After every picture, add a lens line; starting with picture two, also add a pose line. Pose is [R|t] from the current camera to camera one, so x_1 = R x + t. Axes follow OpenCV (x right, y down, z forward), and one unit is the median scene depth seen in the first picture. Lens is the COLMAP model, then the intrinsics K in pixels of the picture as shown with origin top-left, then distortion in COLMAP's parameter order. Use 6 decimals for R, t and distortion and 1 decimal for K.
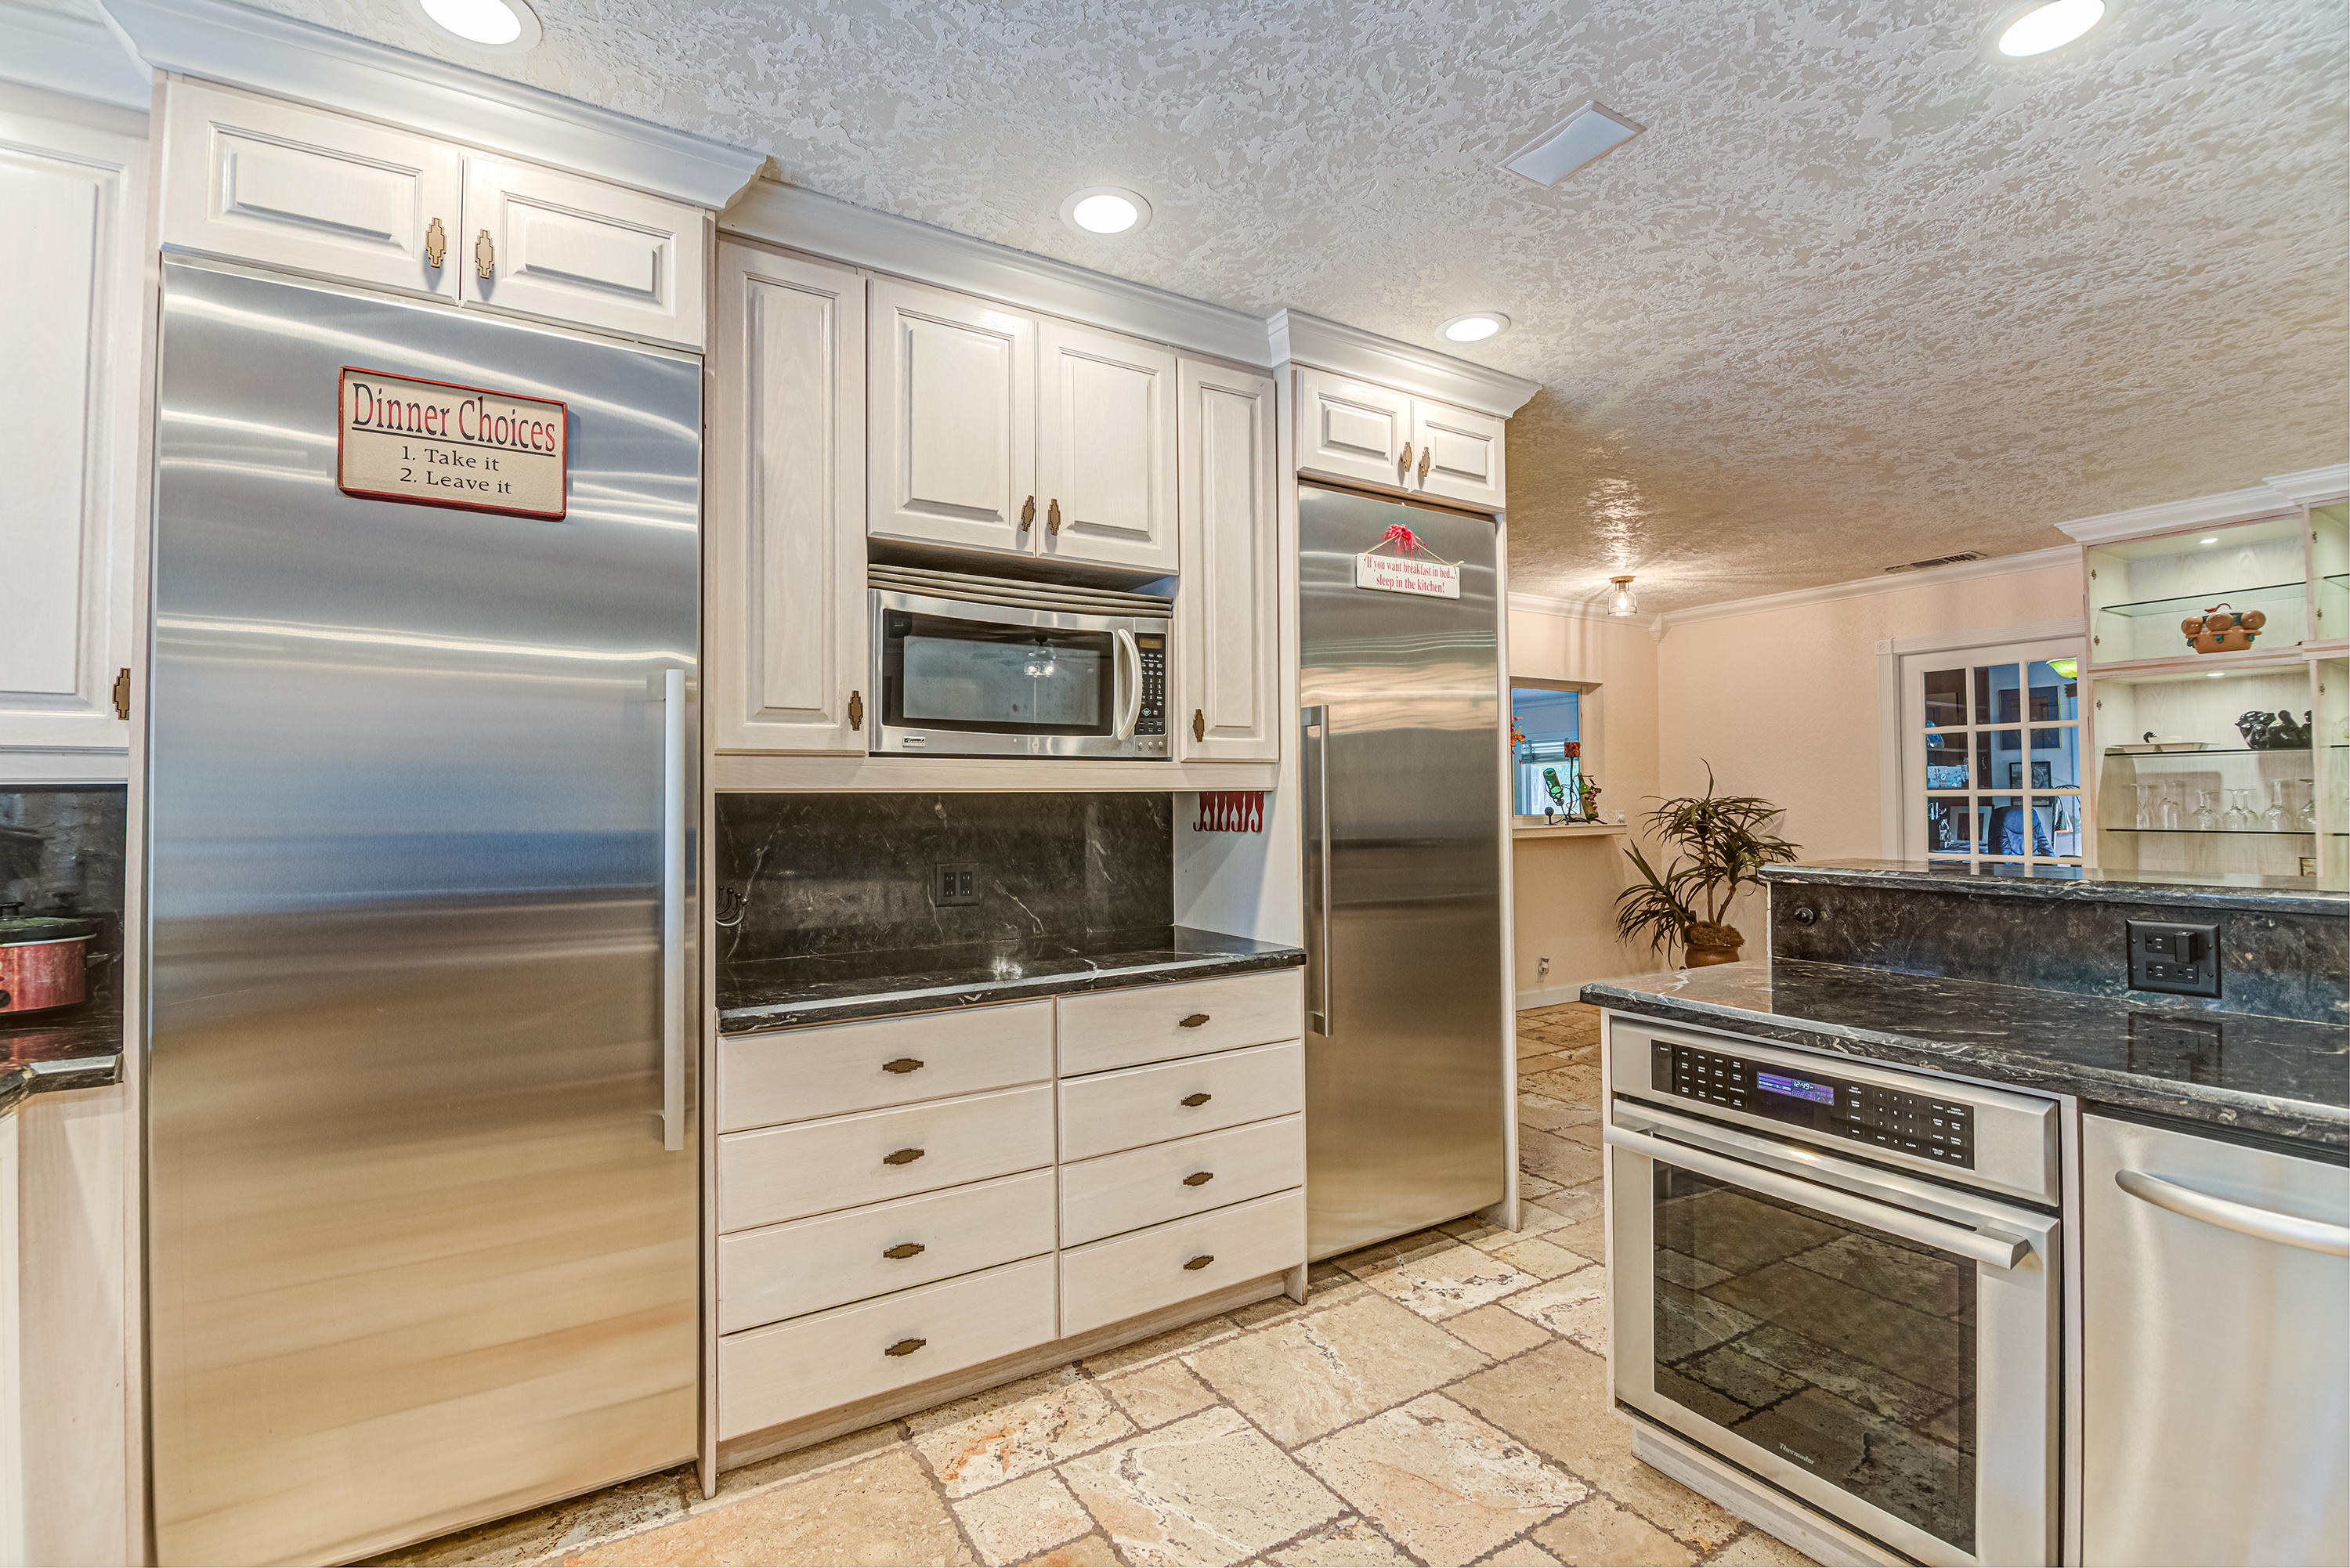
lens RADIAL K [[1052.5, 0, 1164.5], [0, 1052.5, 784.7], [0, 0, 1]] dist [0.000383, -0.007482]
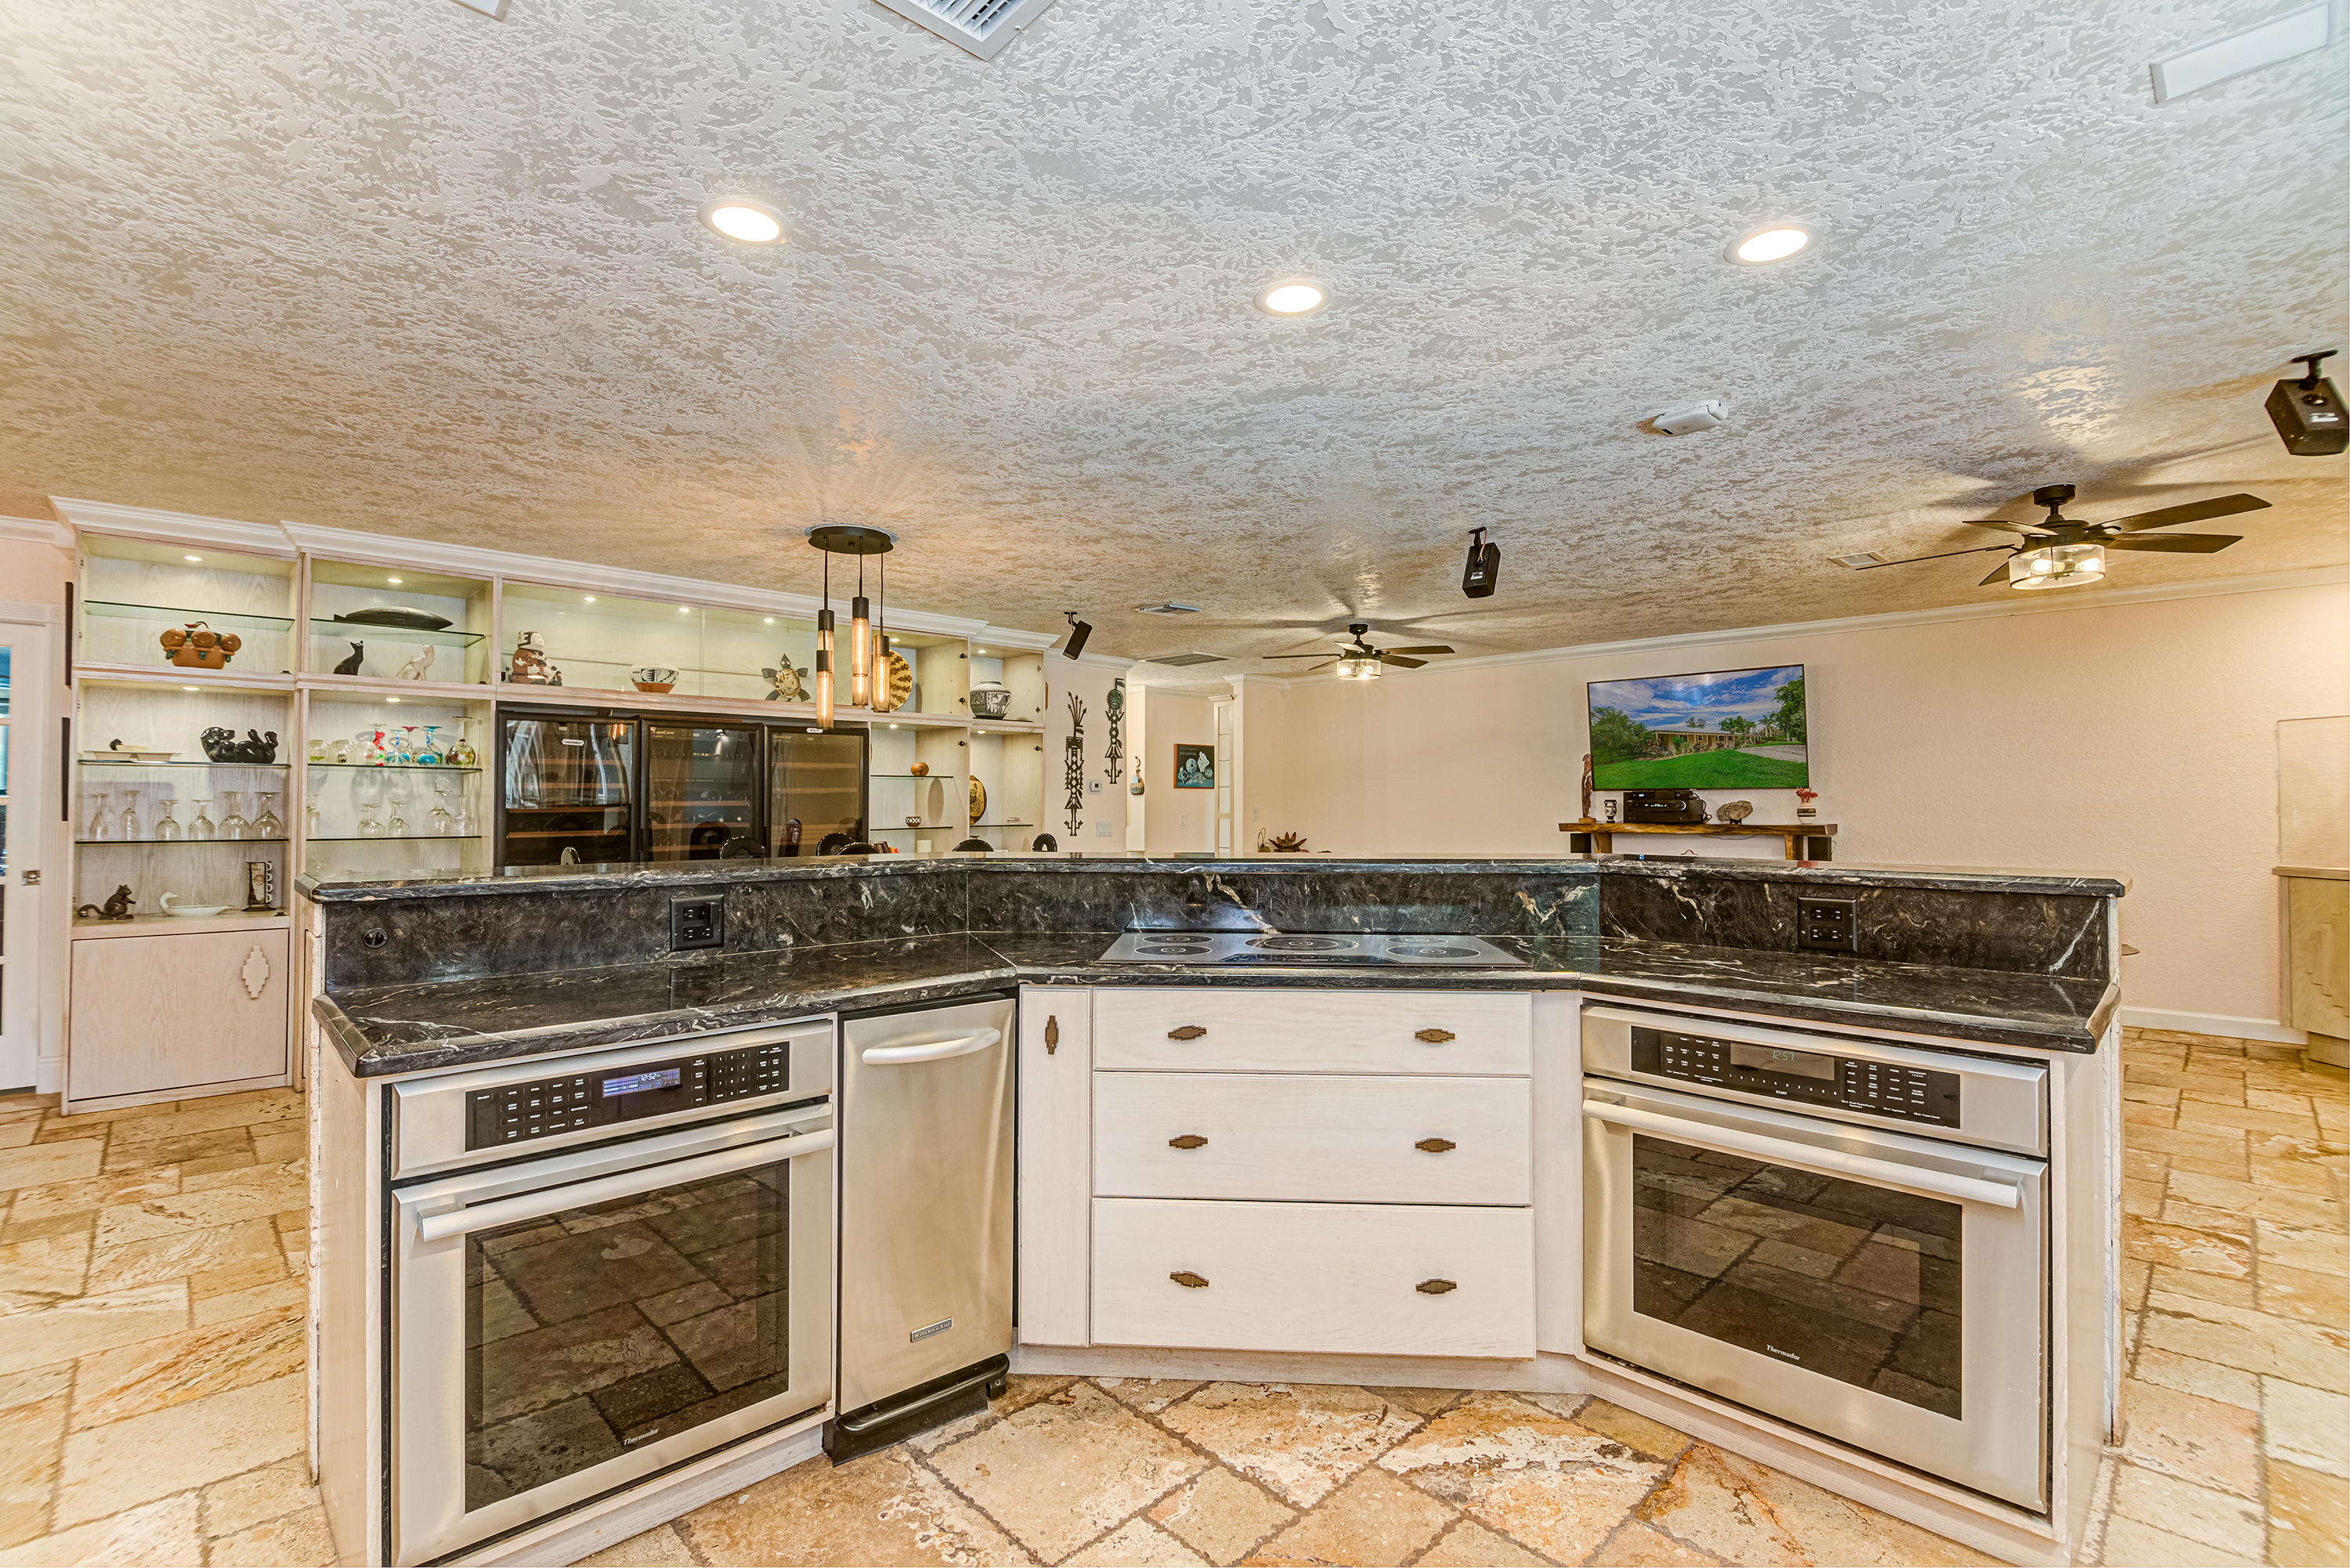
lens RADIAL K [[1052.5, 0, 1164.5], [0, 1052.5, 784.7], [0, 0, 1]] dist [0.000383, -0.007482]
pose [[-0.212836, 0.025633, 0.976752, -0.457714], [-0.013394, 0.999485, -0.029148, 0.015280], [-0.976996, -0.019287, -0.212383, 0.619656]]
